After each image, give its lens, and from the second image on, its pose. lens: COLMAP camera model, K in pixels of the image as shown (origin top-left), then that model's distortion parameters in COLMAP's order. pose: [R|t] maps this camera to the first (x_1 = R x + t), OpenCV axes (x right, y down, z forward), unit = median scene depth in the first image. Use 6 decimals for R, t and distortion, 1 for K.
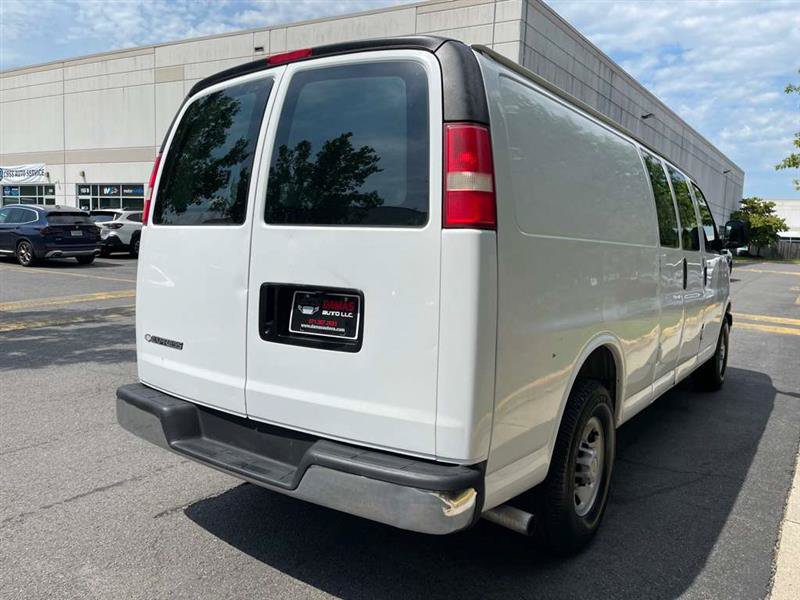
lens RADIAL K [[621.5, 0, 406.0], [0, 621.5, 293.7], [0, 0, 1]] dist [0.068488, -0.107967]
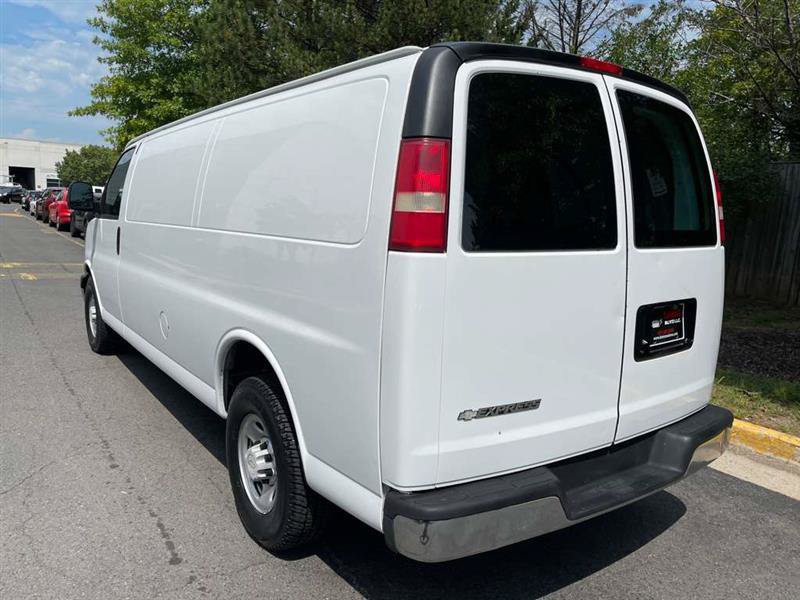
lens RADIAL K [[621.5, 0, 392.3], [0, 621.5, 305.5], [0, 0, 1]] dist [0.068488, -0.107967]
pose [[0.326560, -0.166492, 0.930397, -1.084197], [0.052258, 0.986038, 0.158107, -0.166869], [-0.943731, -0.003010, 0.330701, 0.869565]]
